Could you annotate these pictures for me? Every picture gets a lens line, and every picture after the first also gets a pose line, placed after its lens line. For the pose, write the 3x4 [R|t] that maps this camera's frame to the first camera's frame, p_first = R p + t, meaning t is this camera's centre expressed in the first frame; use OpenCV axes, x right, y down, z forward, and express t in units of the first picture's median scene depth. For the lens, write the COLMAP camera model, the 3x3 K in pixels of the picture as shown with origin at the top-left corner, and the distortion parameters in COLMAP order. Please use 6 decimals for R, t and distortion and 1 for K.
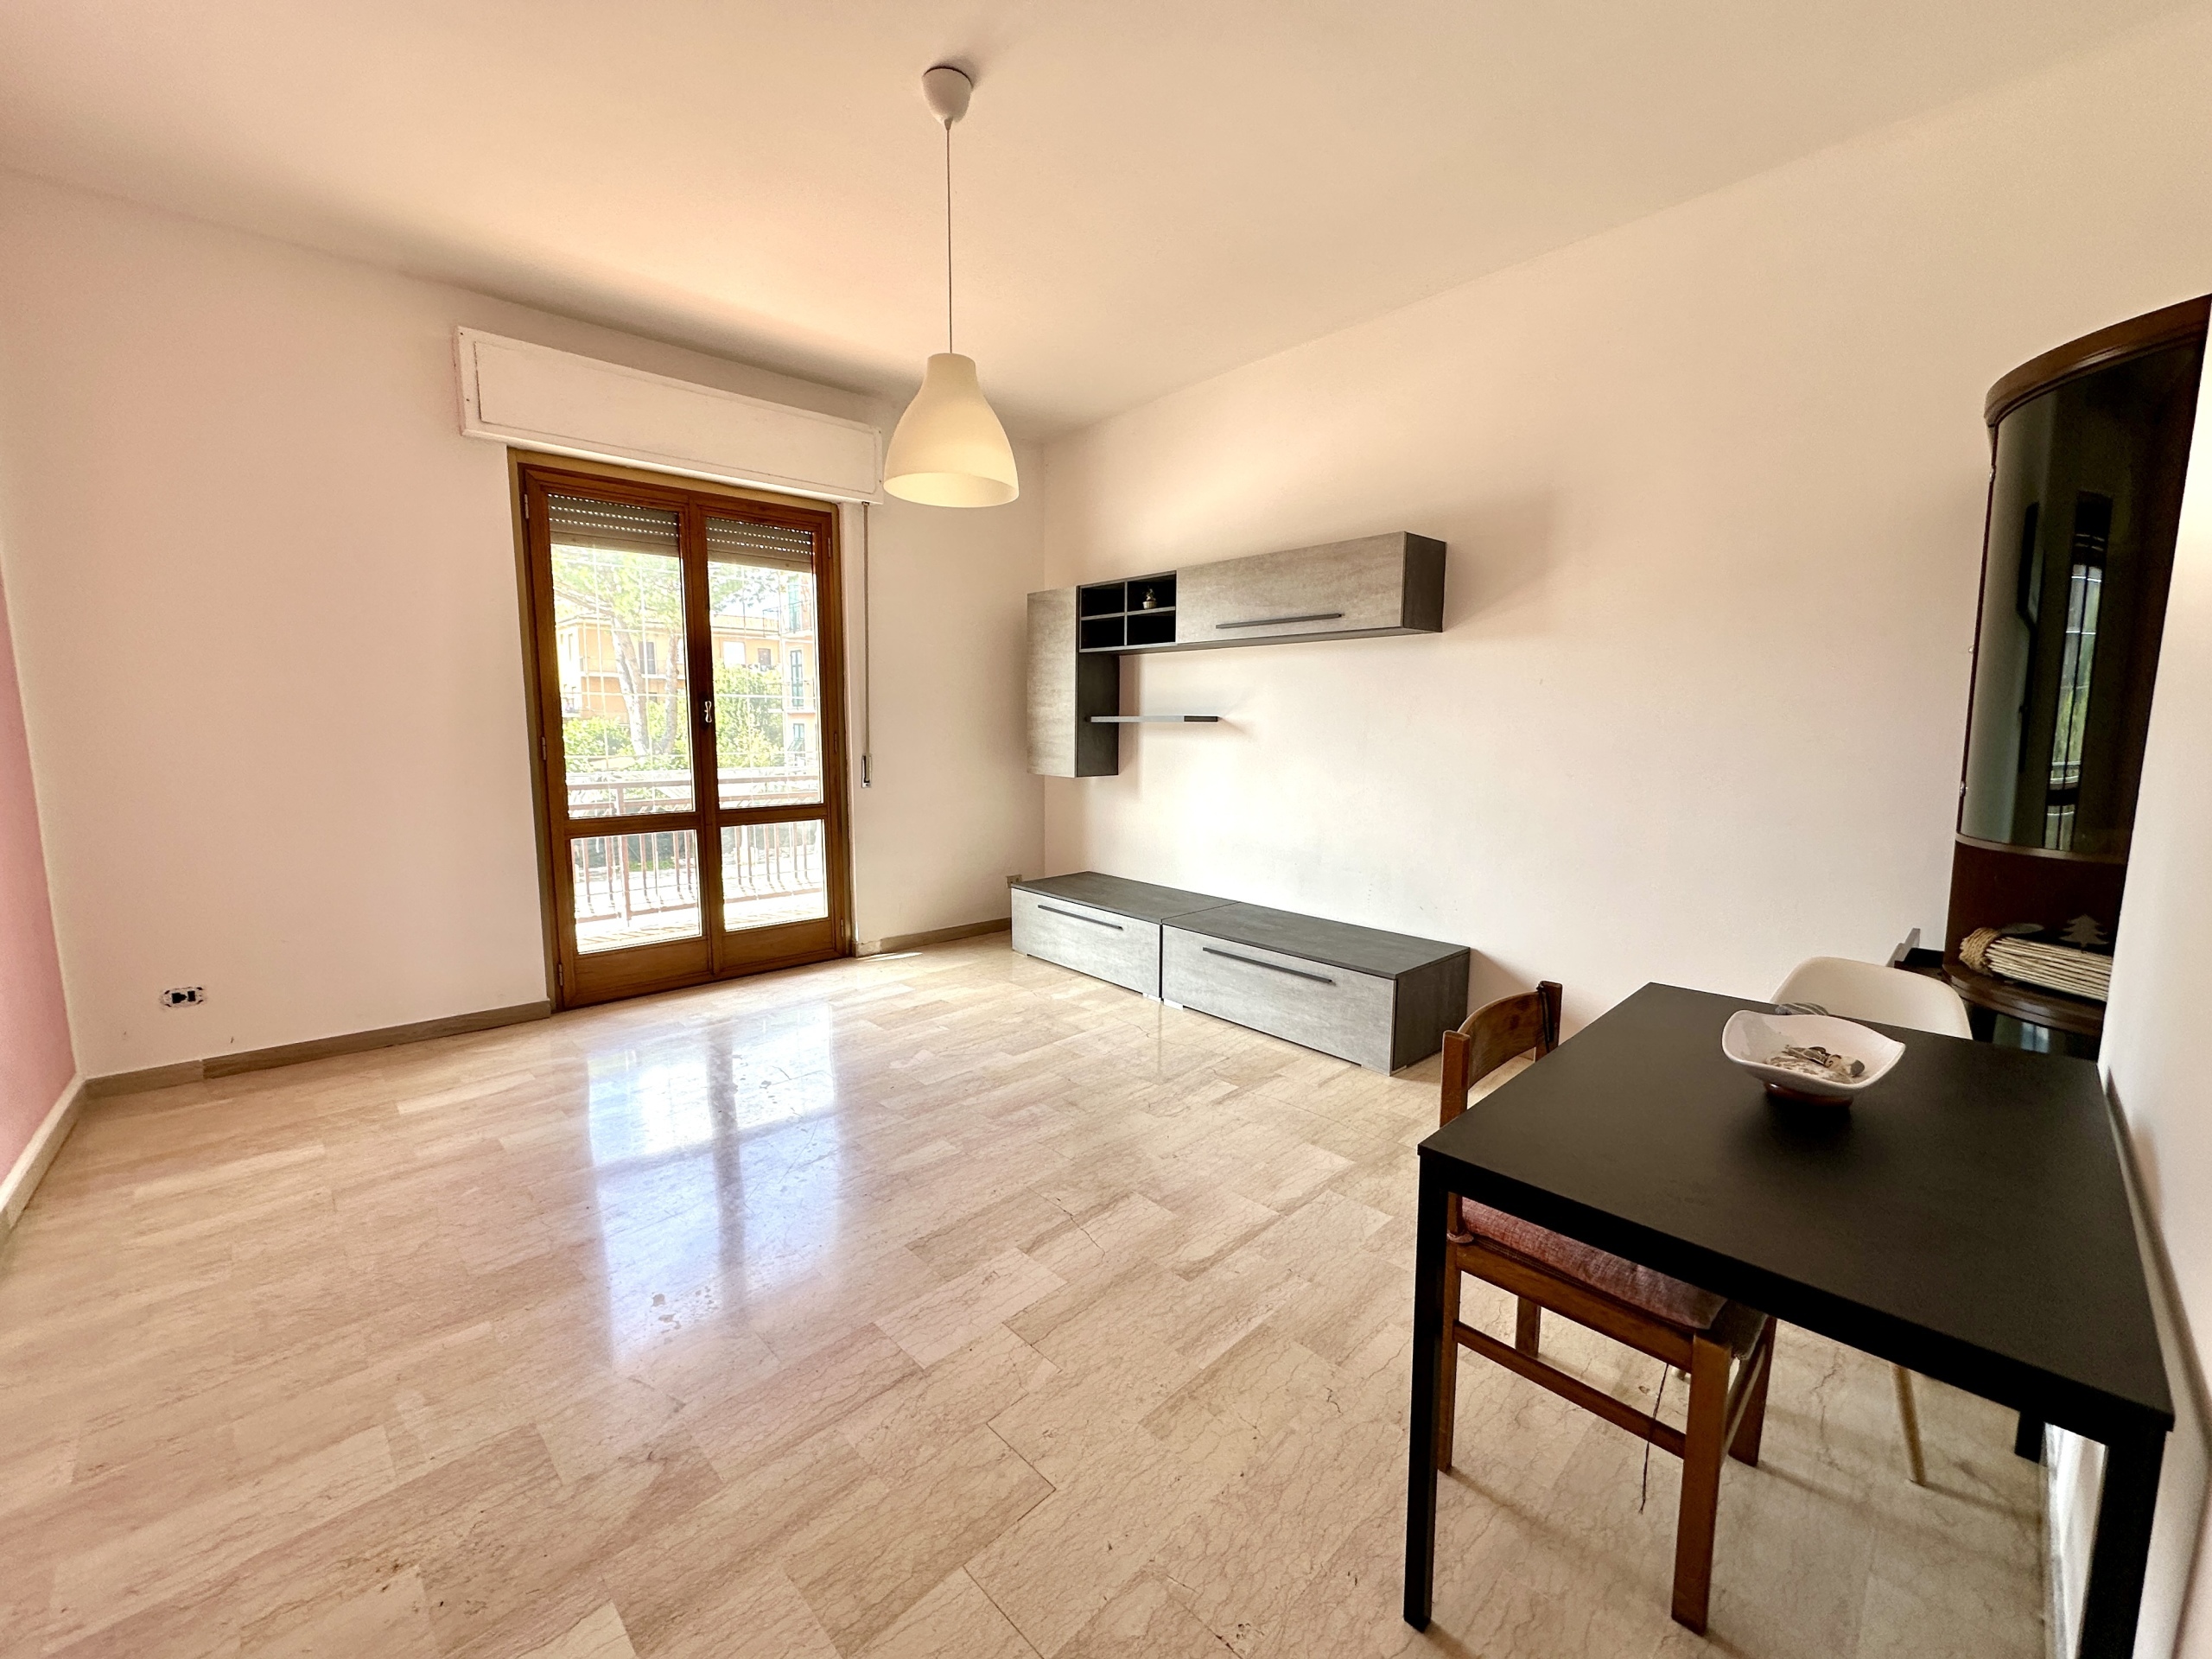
lens RADIAL K [[905.2, 0, 1144.2], [0, 905.2, 821.6], [0, 0, 1]] dist [-0.003607, -0.000358]
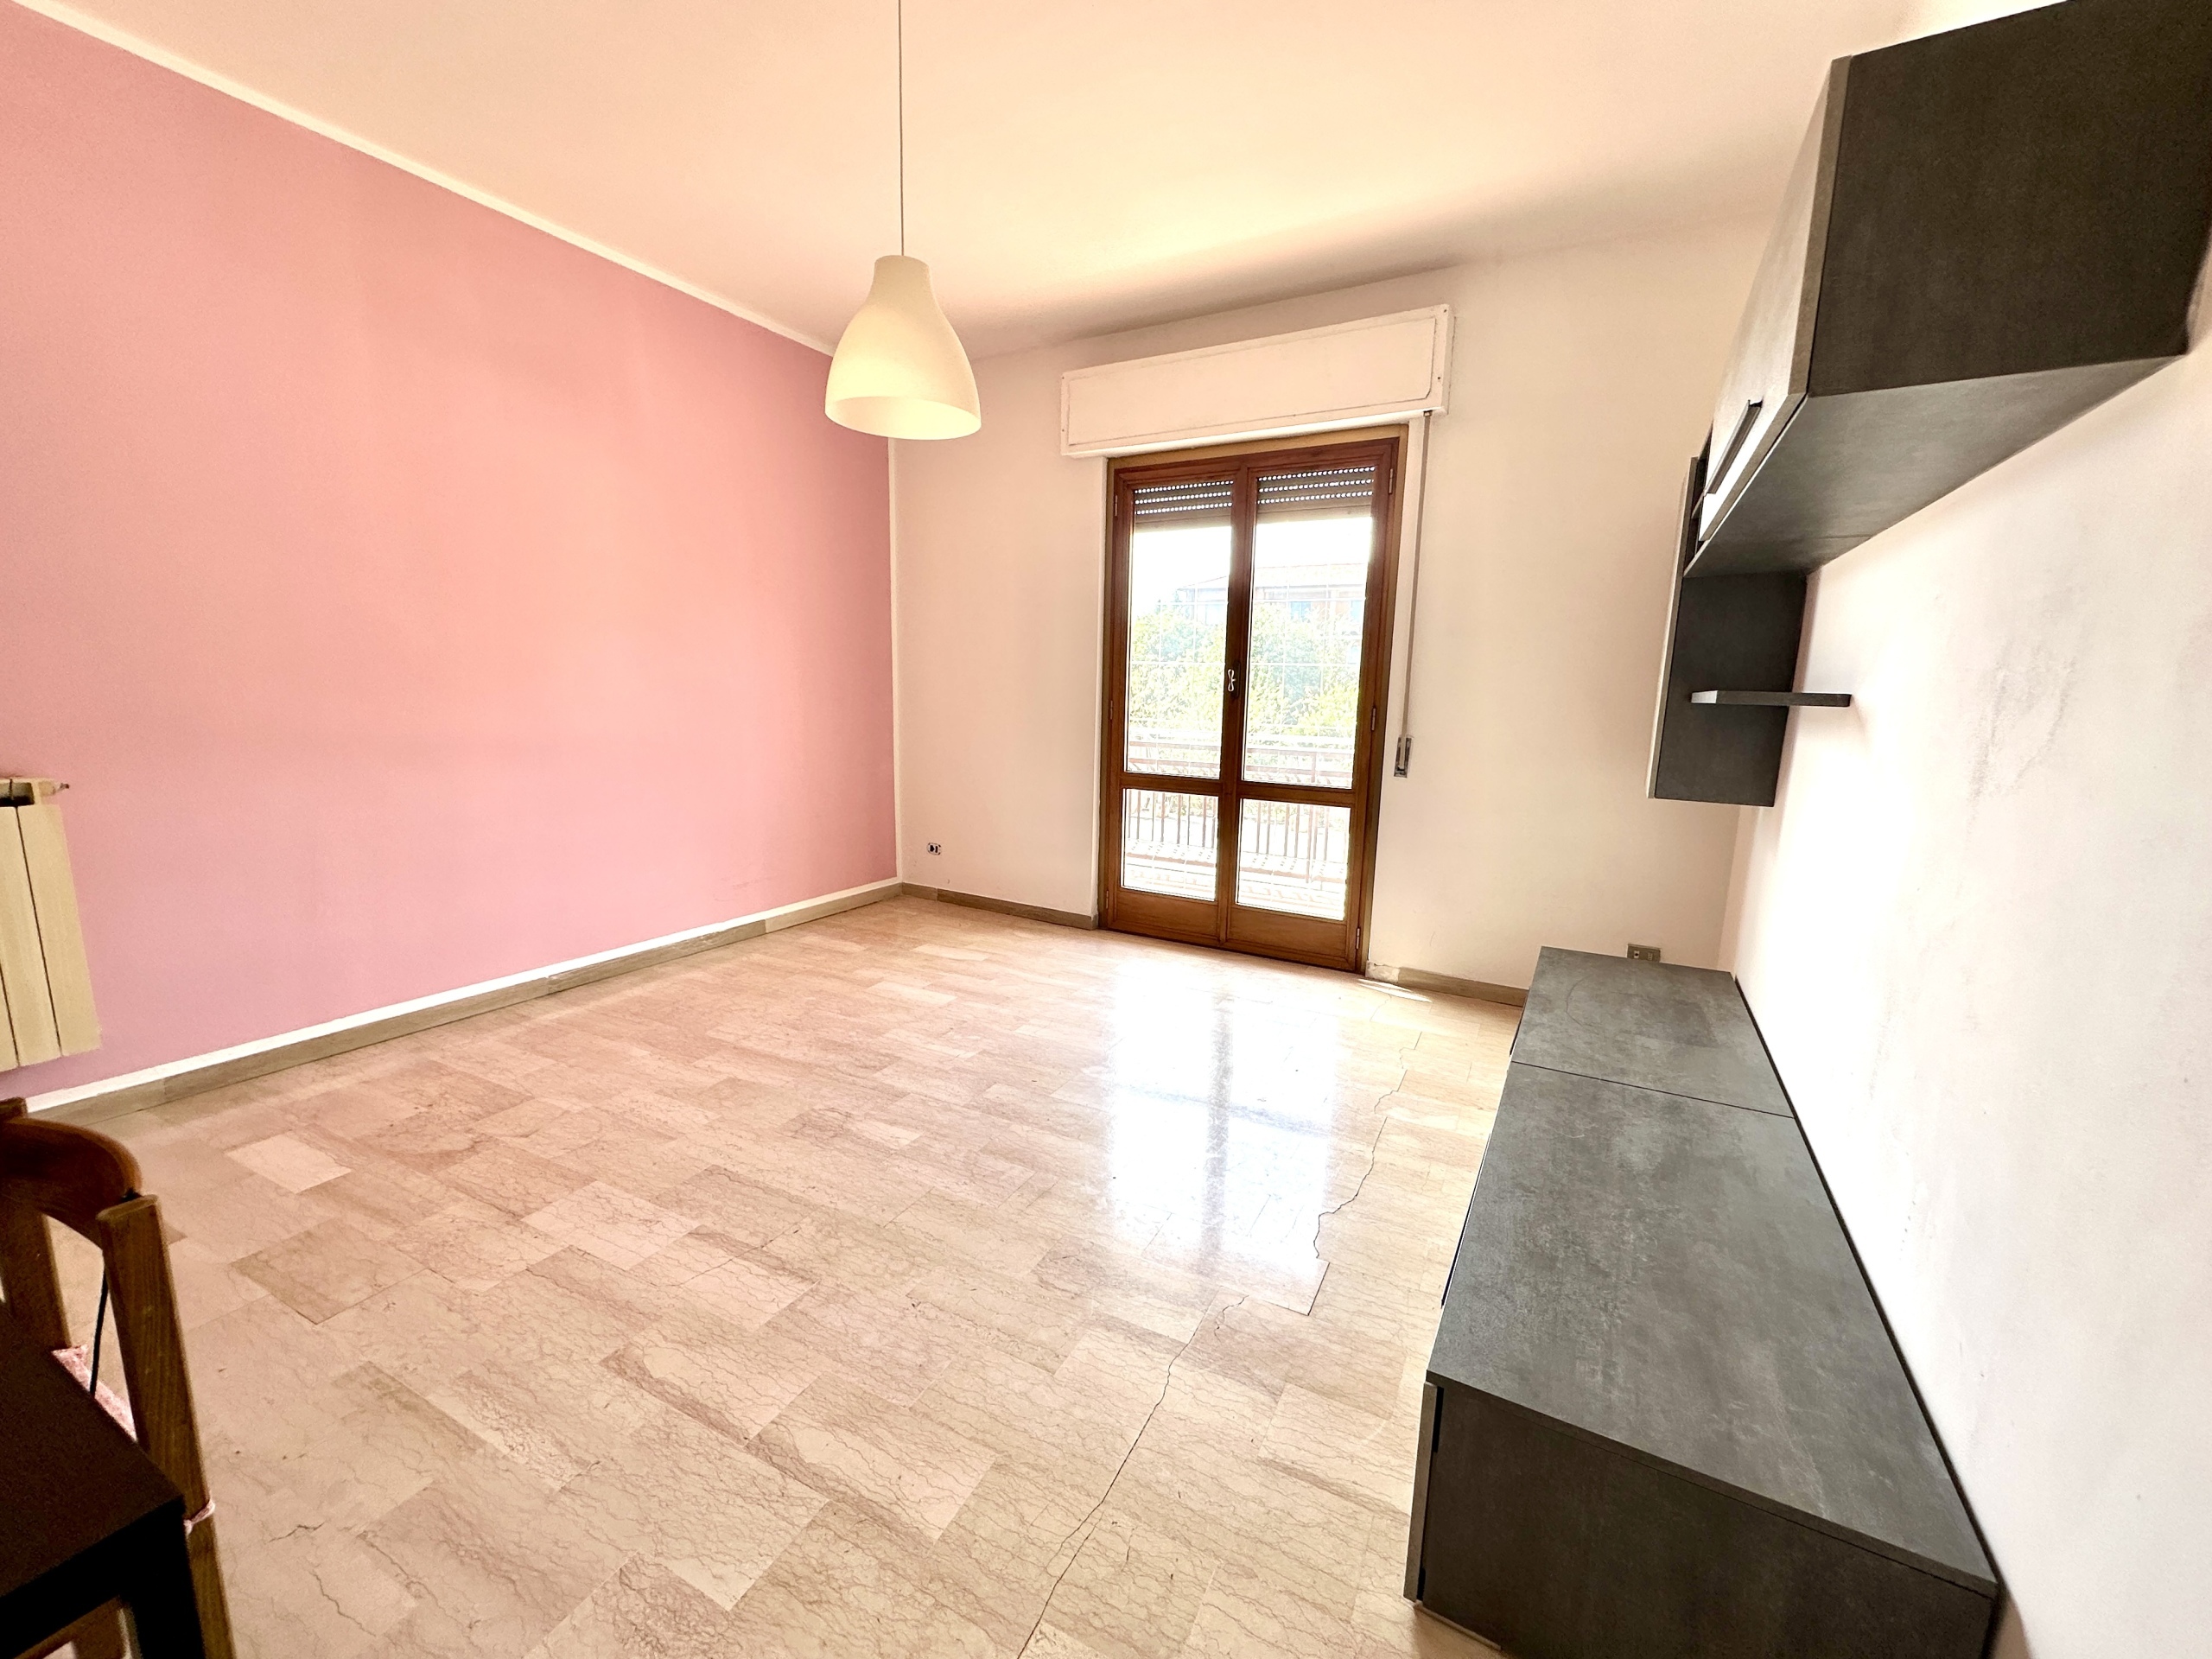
lens RADIAL K [[911.3, 0, 1105.5], [0, 911.3, 837.0], [0, 0, 1]] dist [0.000751, 0.000434]
pose [[0.268146, 0.164326, -0.949260, 0.505546], [-0.127911, 0.982694, 0.133982, -0.076316], [0.954849, 0.085494, 0.284525, 0.664624]]
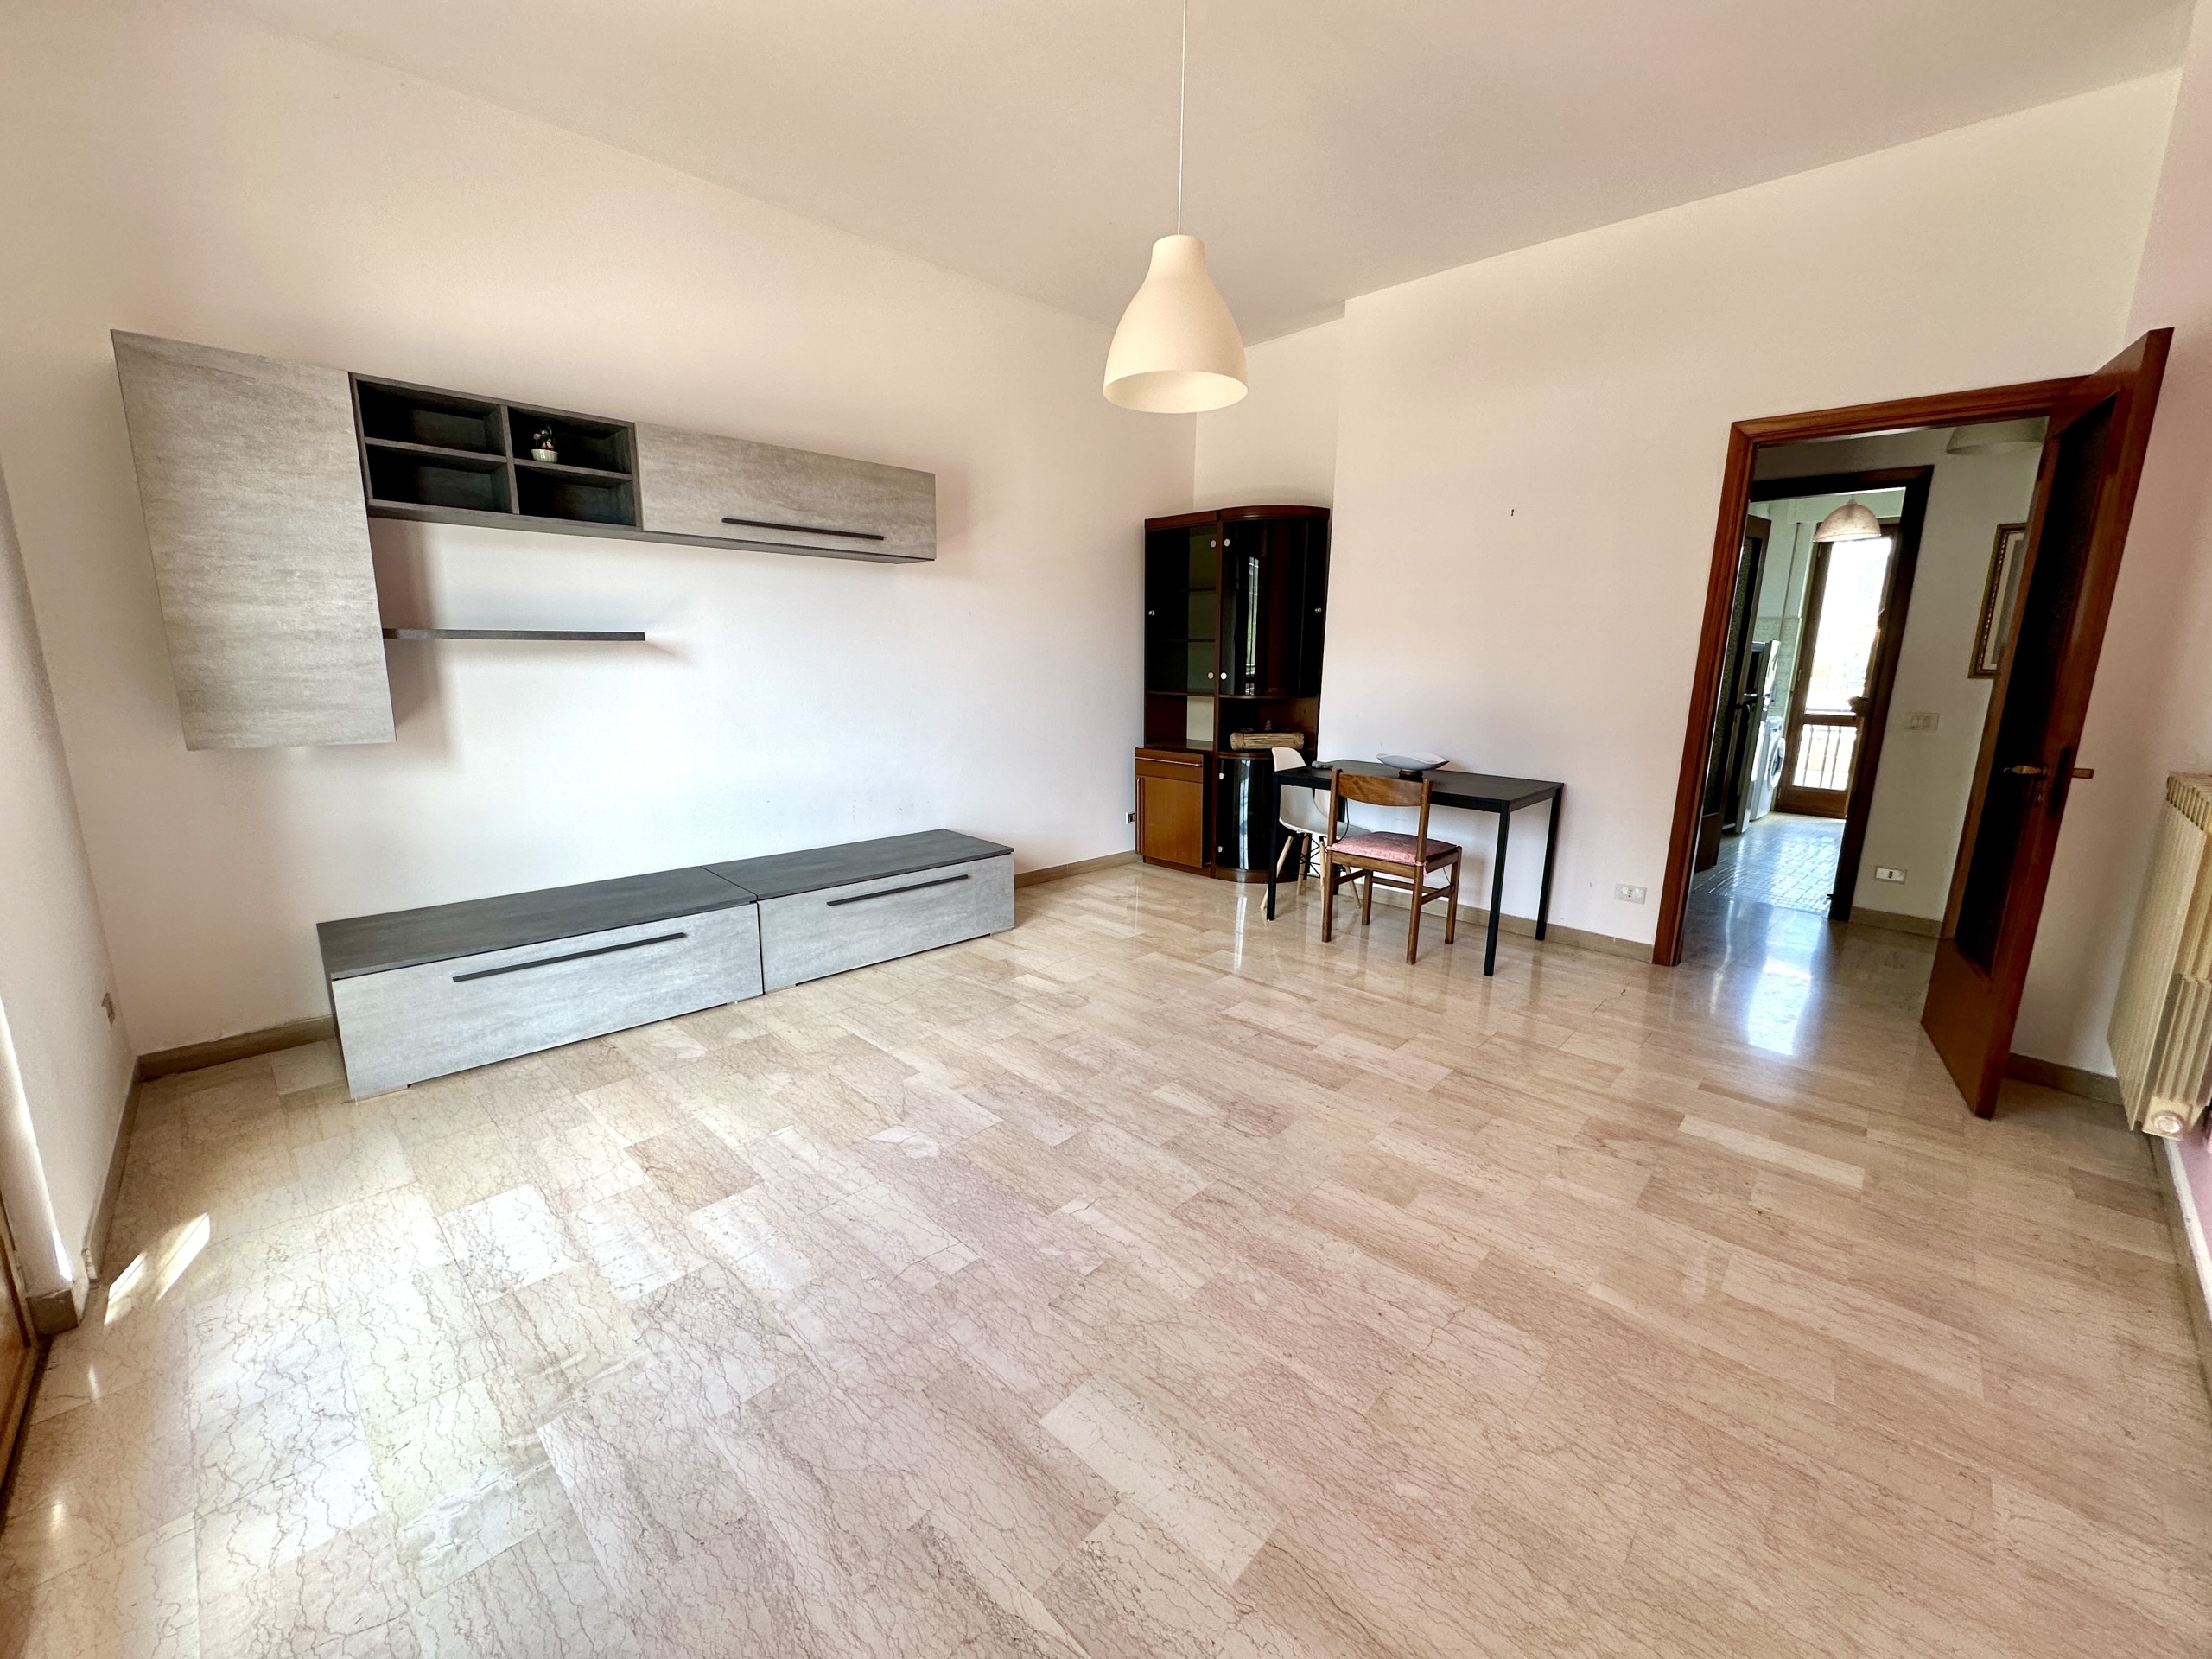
lens RADIAL K [[835.1, 0, 1137.5], [0, 835.1, 812.0], [0, 0, 1]] dist [-0.002936, 0.000312]
pose [[-0.024742, -0.194814, 0.980528, -0.767027], [0.096918, 0.975741, 0.196308, -0.082529], [-0.994985, 0.099888, -0.005261, 0.740331]]
